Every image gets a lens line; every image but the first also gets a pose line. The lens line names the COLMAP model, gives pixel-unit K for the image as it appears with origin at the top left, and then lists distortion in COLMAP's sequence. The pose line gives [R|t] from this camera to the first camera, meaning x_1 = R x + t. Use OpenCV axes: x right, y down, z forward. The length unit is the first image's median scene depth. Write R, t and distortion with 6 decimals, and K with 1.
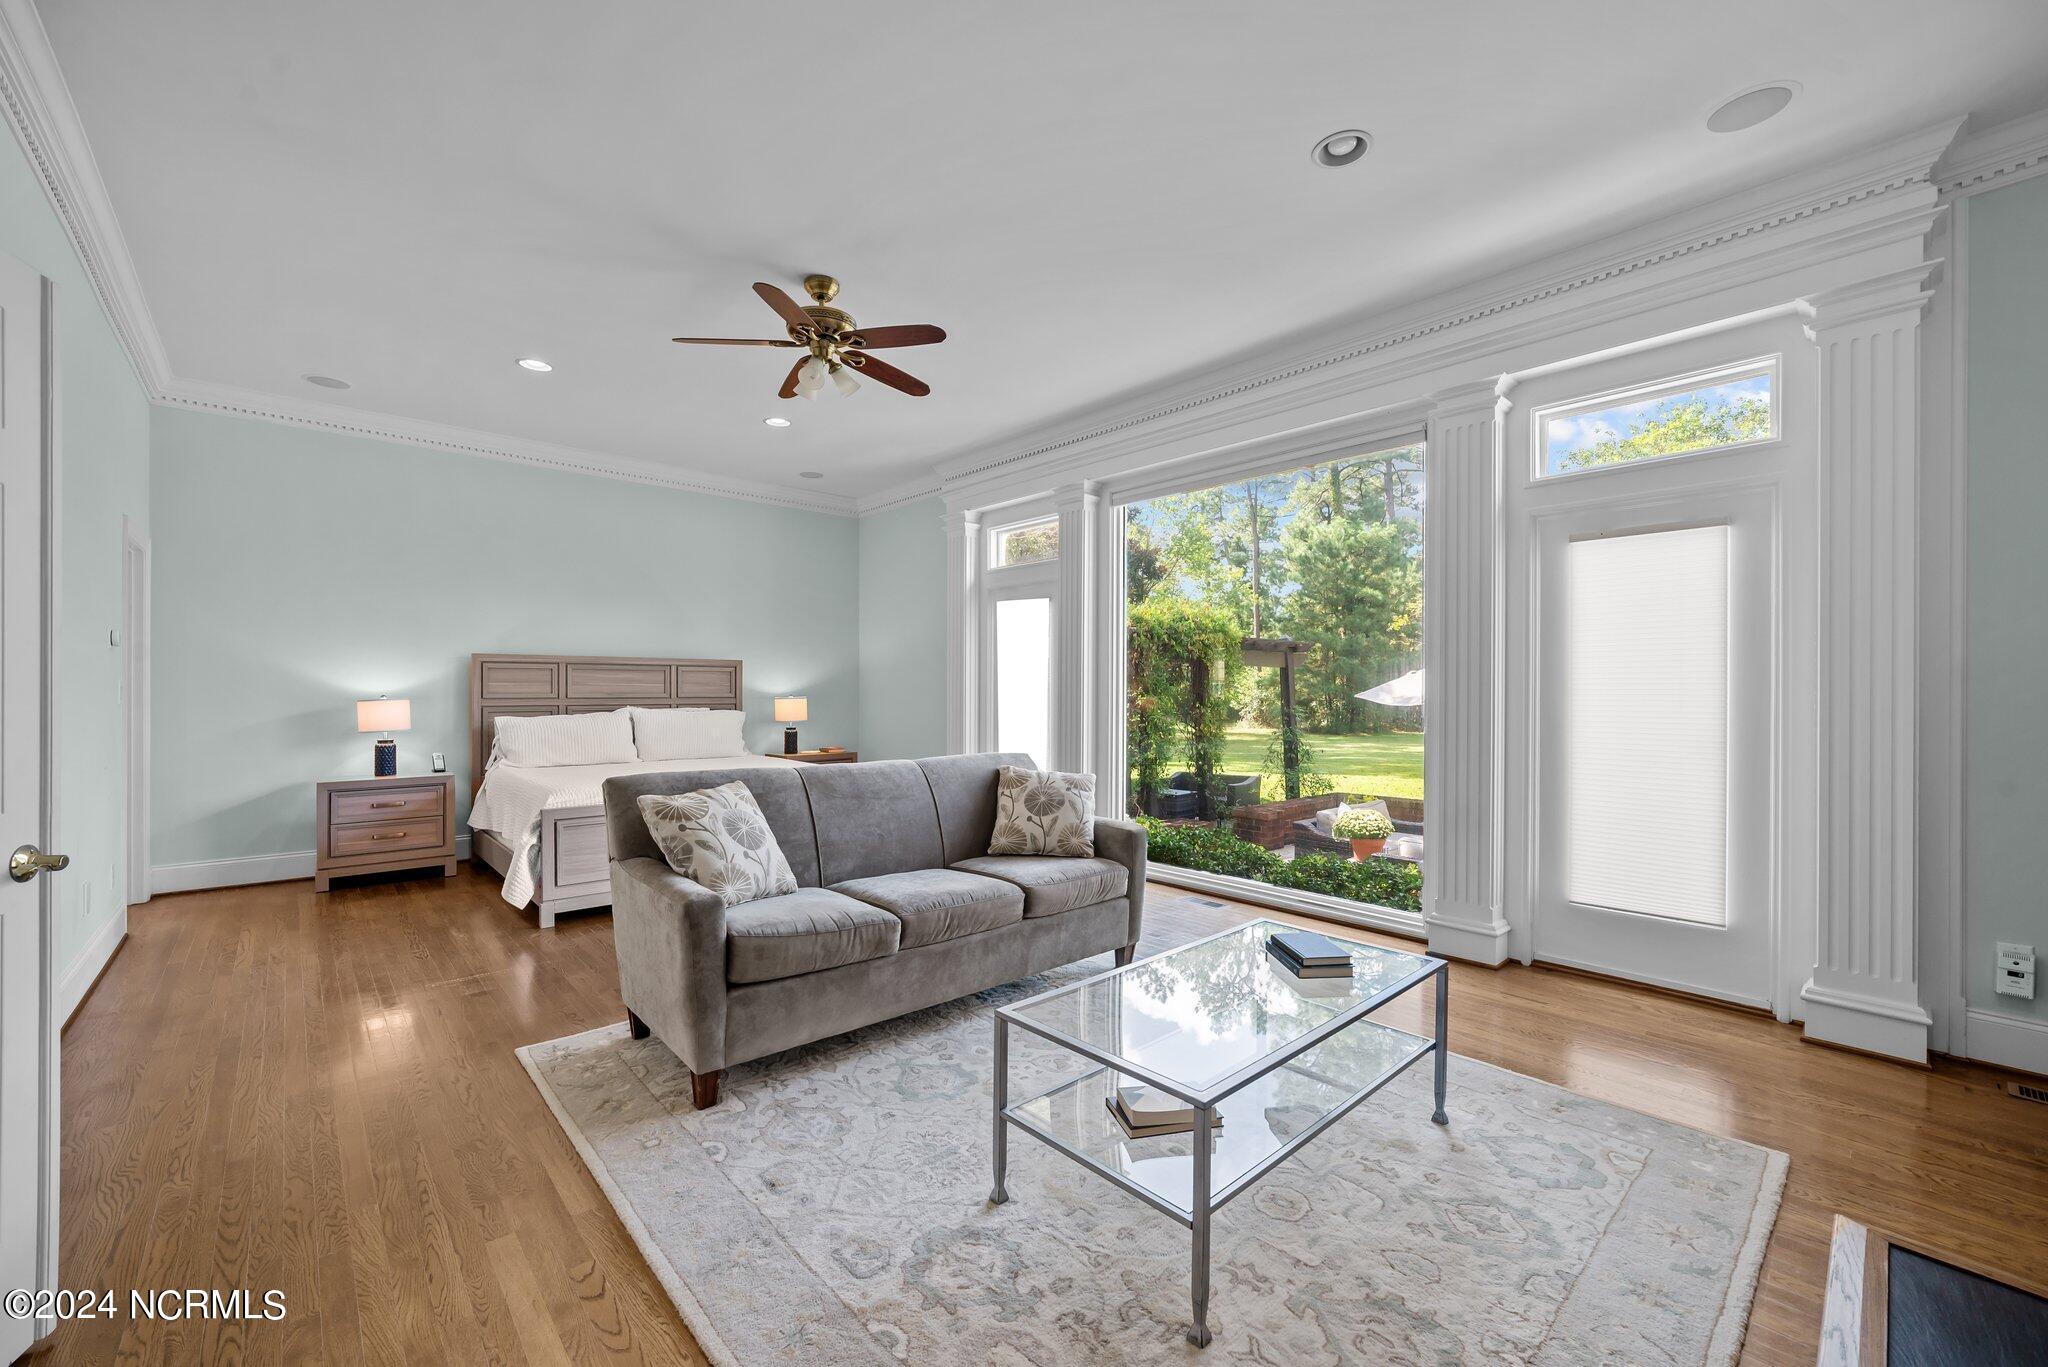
lens RADIAL K [[807.6, 0, 1024.0], [0, 807.6, 683.5], [0, 0, 1]] dist [0.001183, 0.000309]
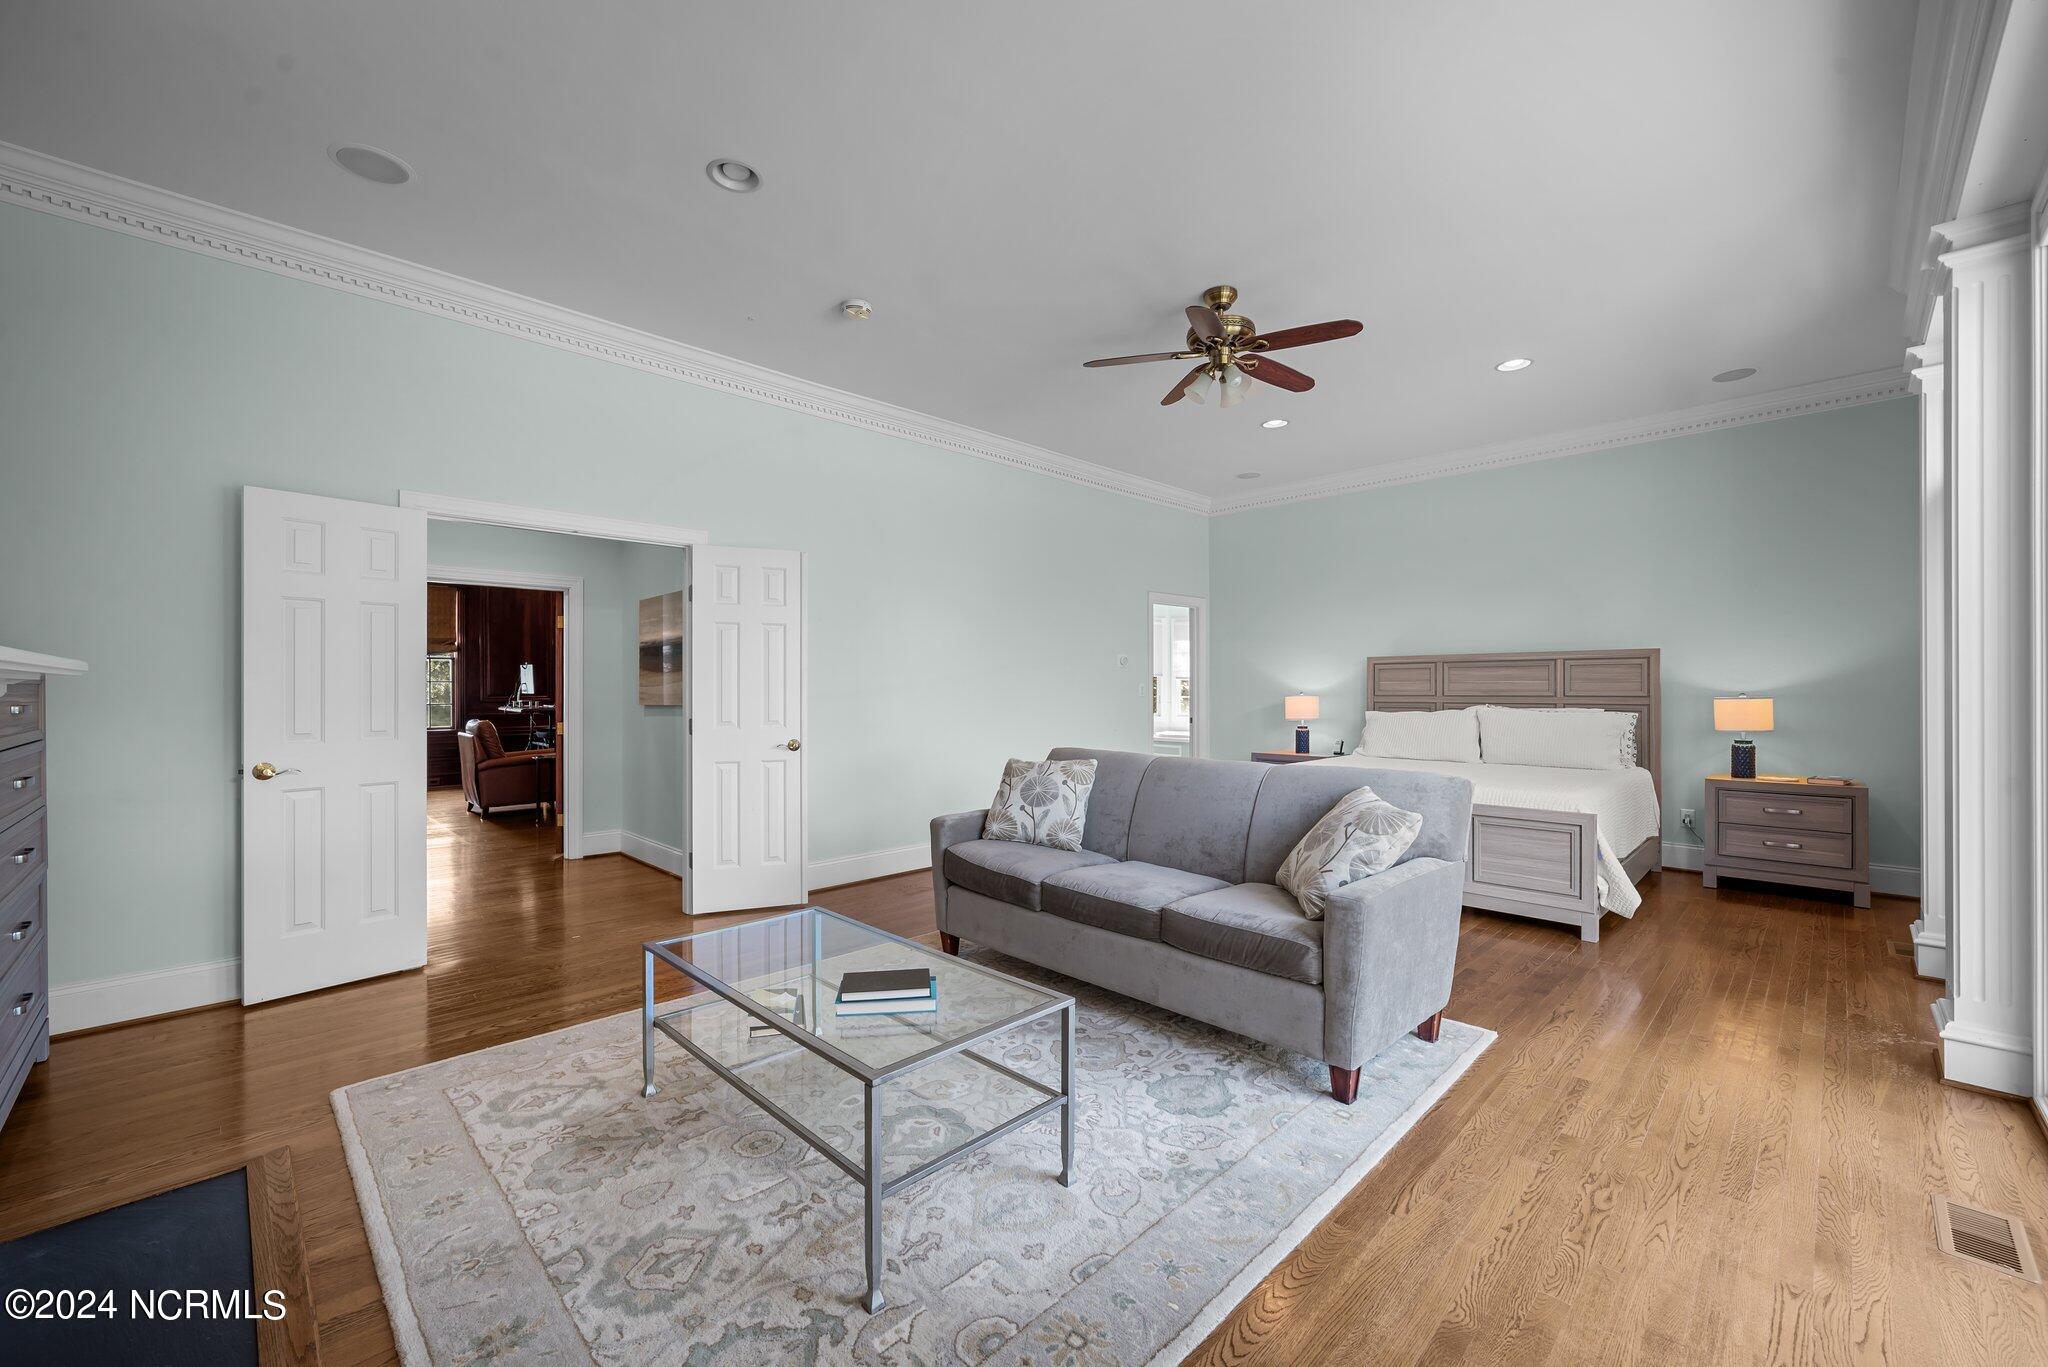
lens RADIAL K [[809.3, 0, 1024.0], [0, 809.3, 683.5], [0, 0, 1]] dist [-0.010894, -0.000215]
pose [[0.044834, -0.010371, -0.998941, 0.461928], [0.009898, 0.999902, -0.009937, 0.007790], [0.998945, -0.009442, 0.044932, 0.420582]]
